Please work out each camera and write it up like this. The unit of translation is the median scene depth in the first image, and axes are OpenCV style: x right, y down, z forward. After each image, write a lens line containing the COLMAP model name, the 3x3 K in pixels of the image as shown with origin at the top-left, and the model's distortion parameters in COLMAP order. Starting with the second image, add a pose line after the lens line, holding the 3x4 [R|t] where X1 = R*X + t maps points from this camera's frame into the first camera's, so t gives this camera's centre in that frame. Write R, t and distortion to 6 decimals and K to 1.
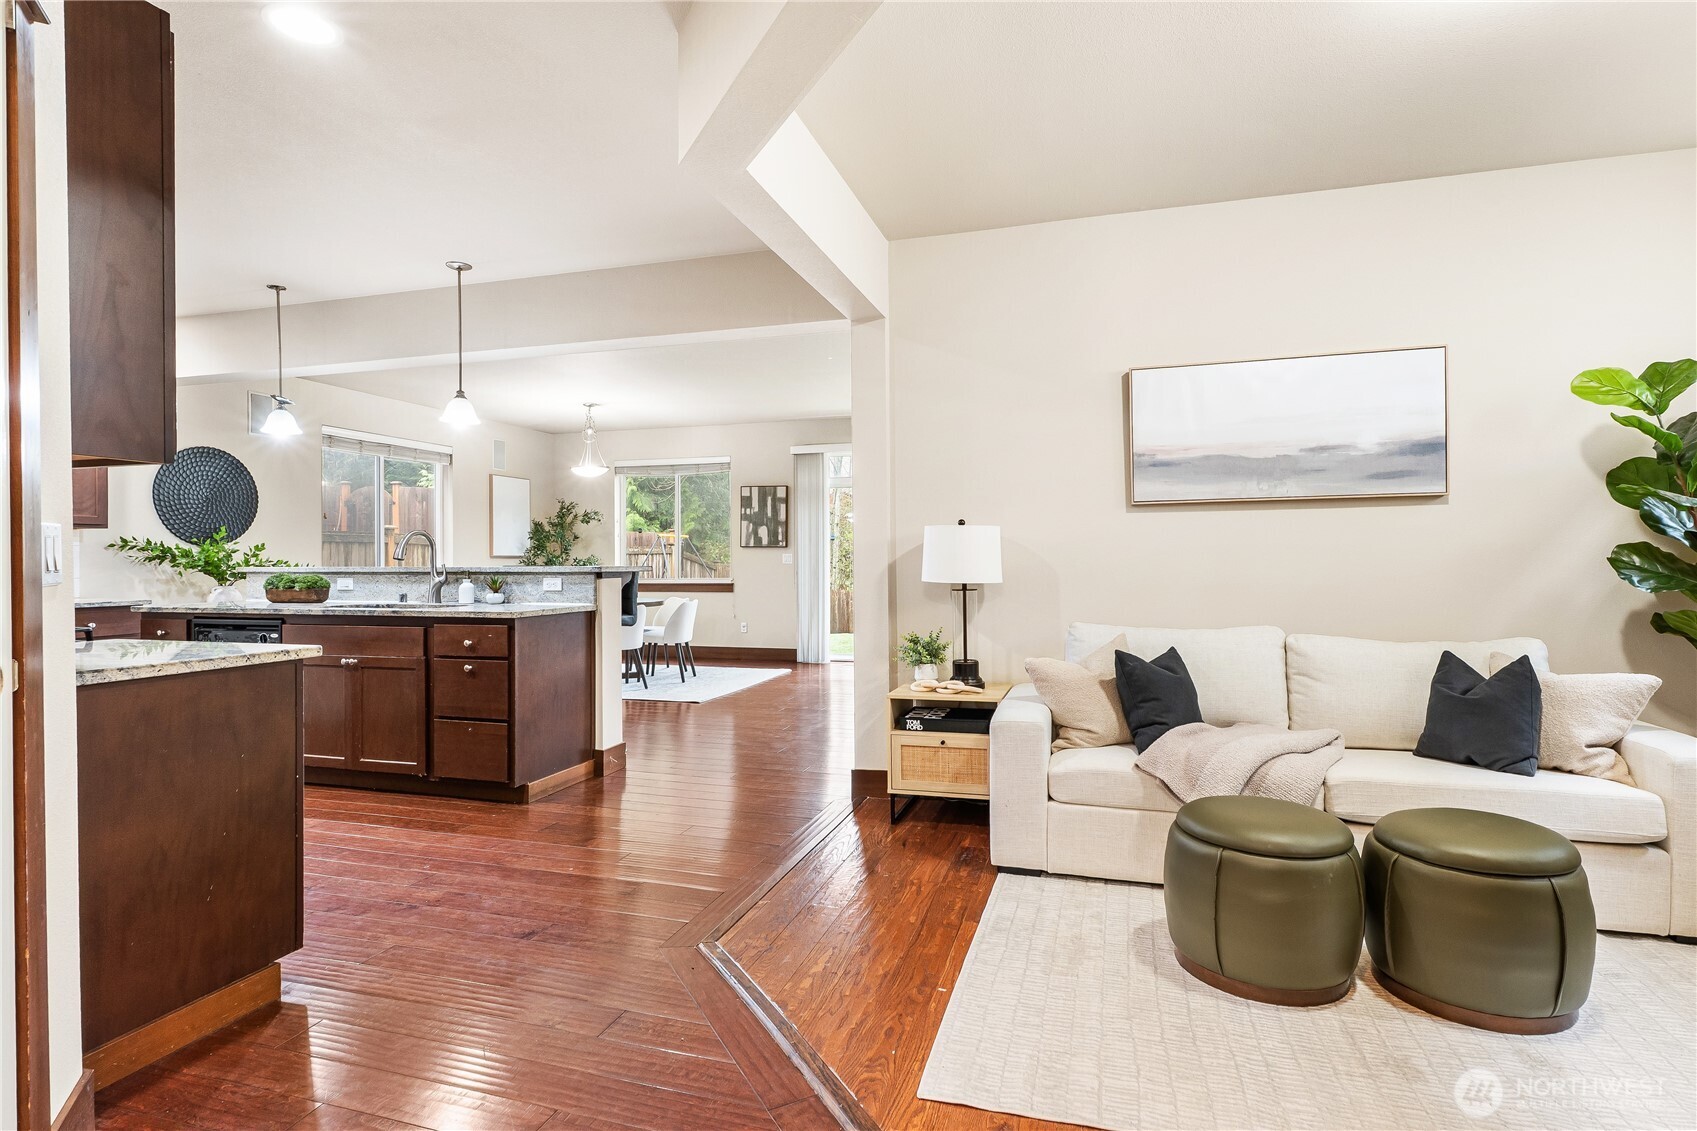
lens RADIAL K [[816.0, 0, 855.6], [0, 816.0, 562.2], [0, 0, 1]] dist [0.000920, -0.000340]
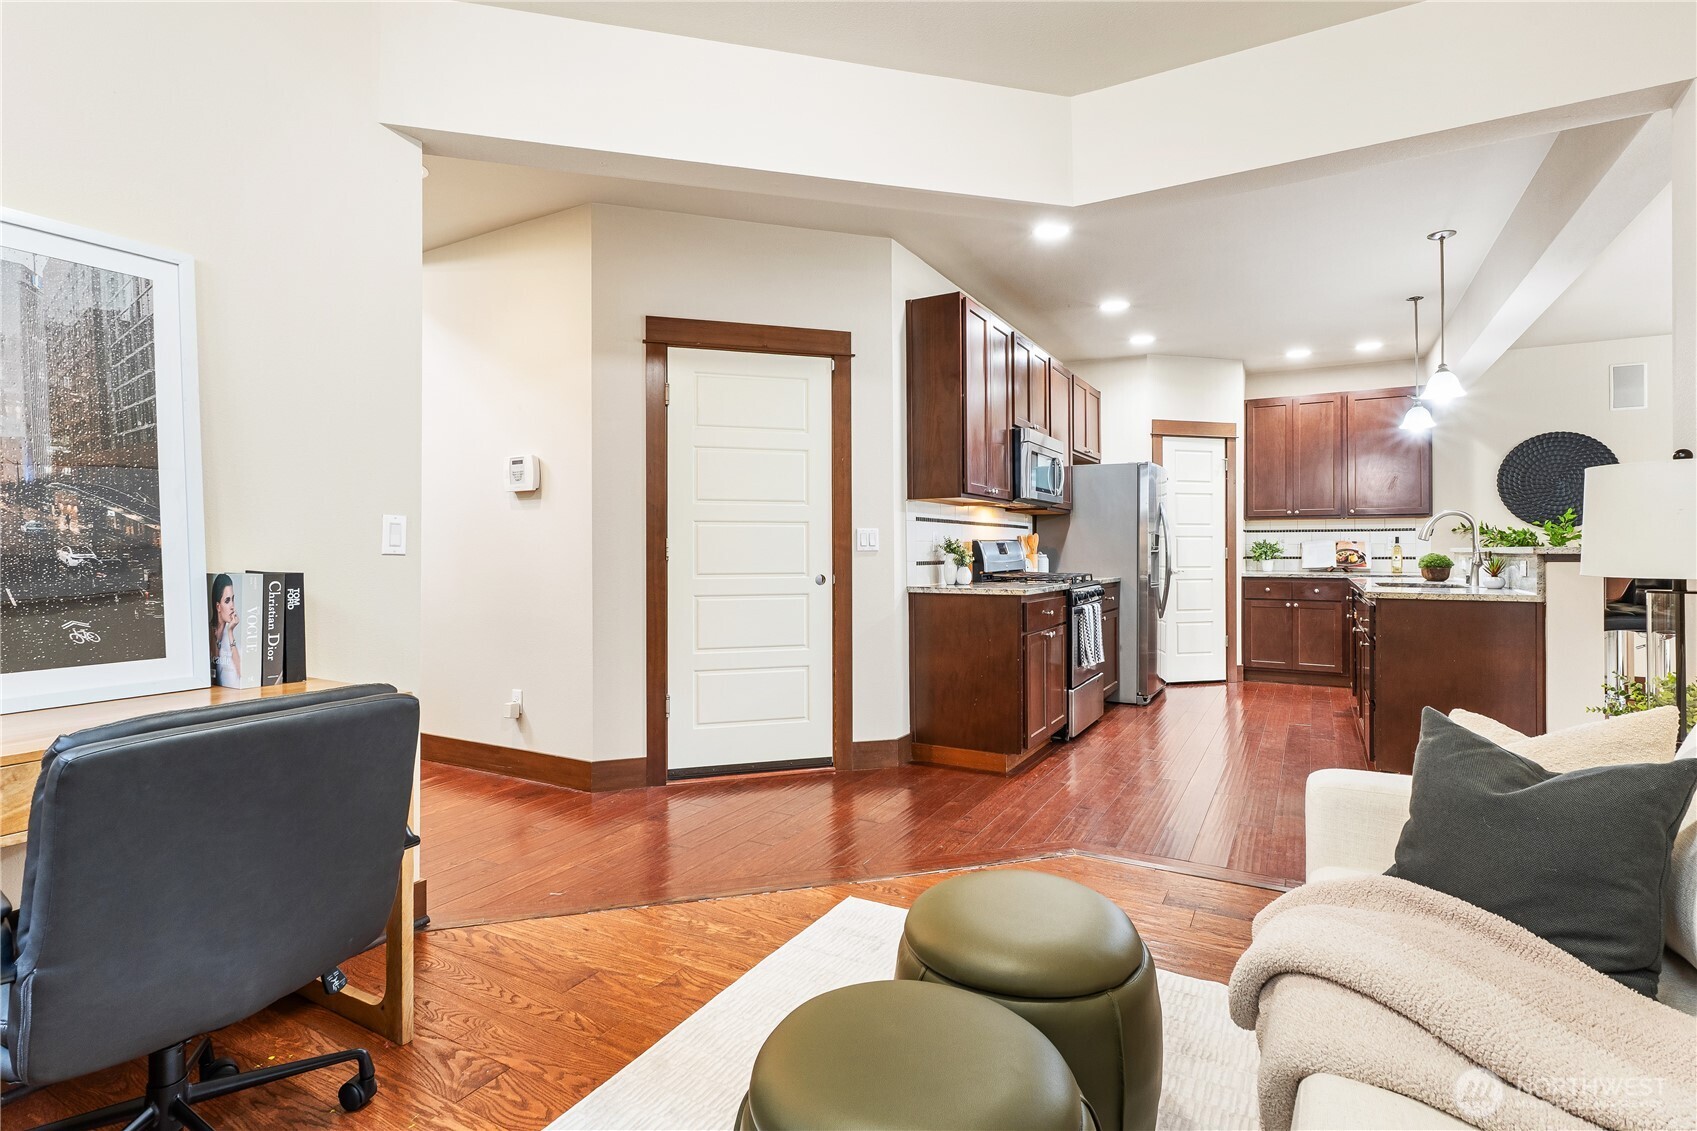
lens RADIAL K [[822.9, 0, 850.7], [0, 822.9, 549.5], [0, 0, 1]] dist [-0.001398, -0.000260]
pose [[-0.197944, 0.003792, -0.980206, 0.578899], [-0.000301, 0.999992, 0.003930, 0.004340], [0.980213, 0.001073, -0.197942, 0.484314]]
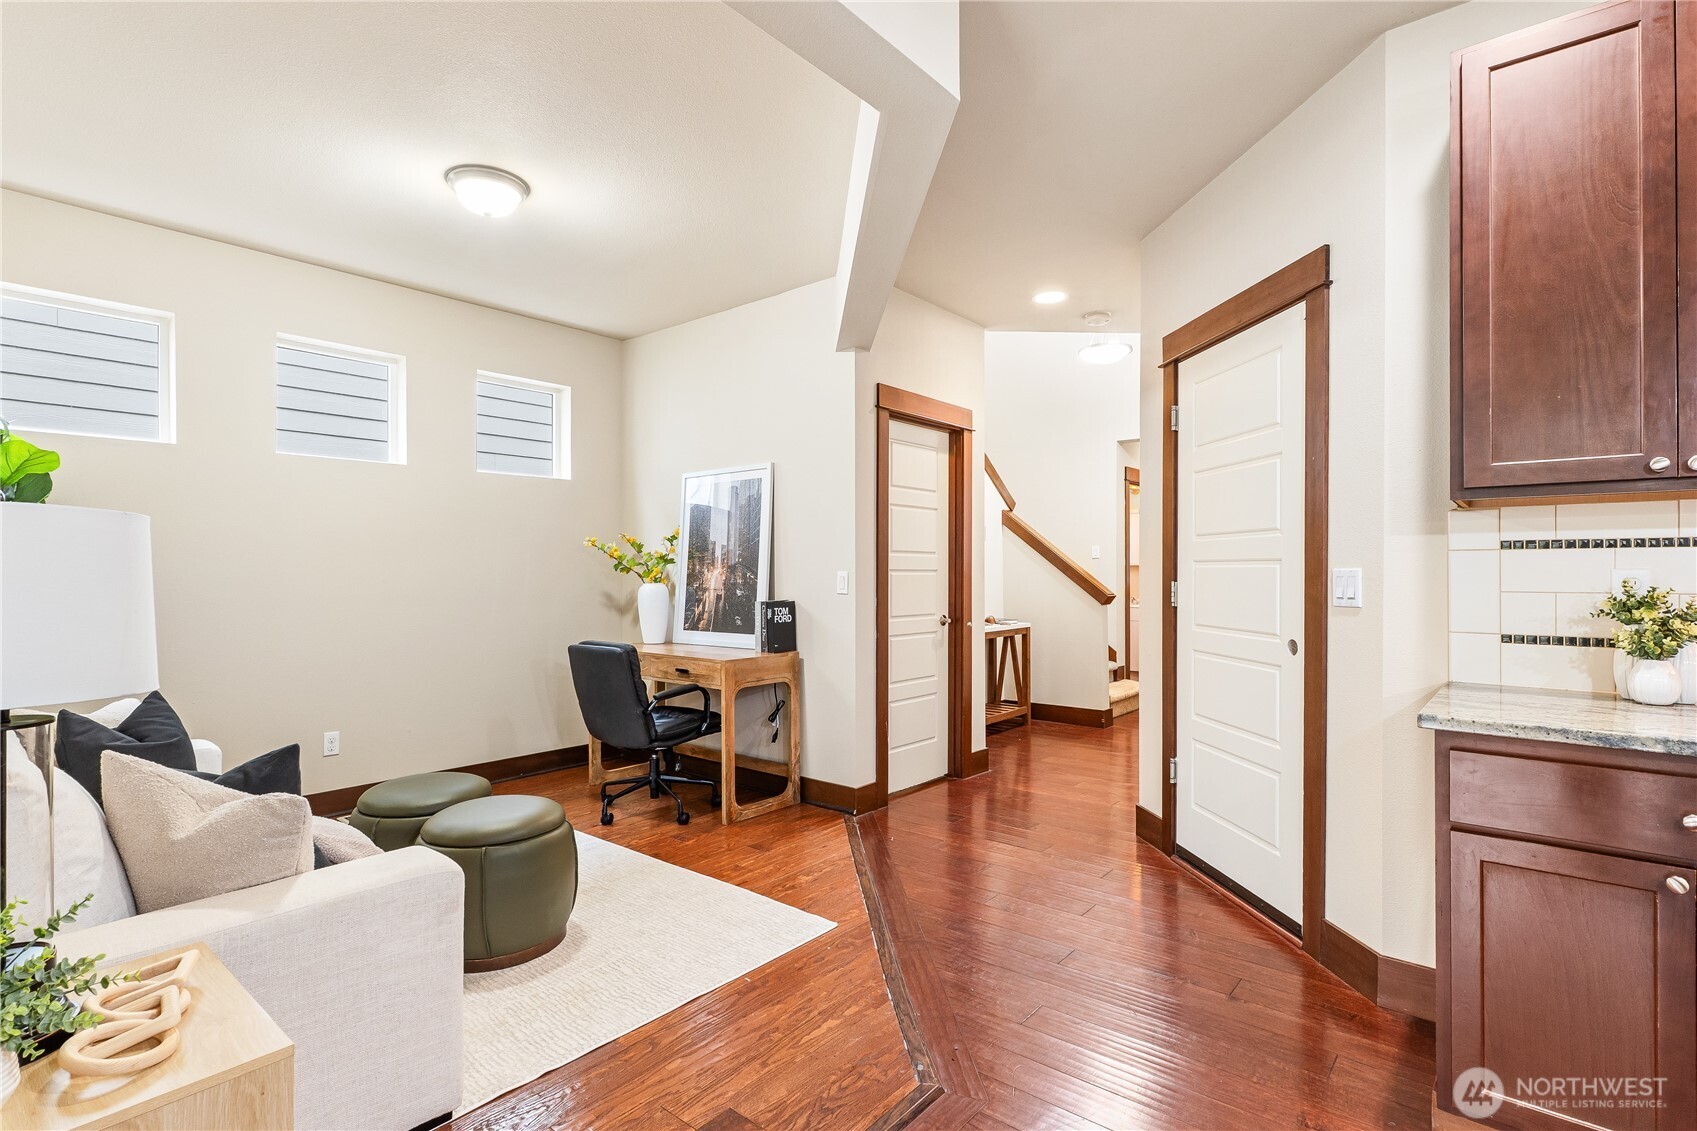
lens RADIAL K [[820.3, 0, 849.8], [0, 820.3, 572.8], [0, 0, 1]] dist [0.000434, -0.000118]
pose [[-0.925393, 0.007128, 0.378941, -0.228196], [0.009602, 0.999943, 0.004640, -0.018036], [-0.378886, 0.007932, -0.925409, 0.937587]]
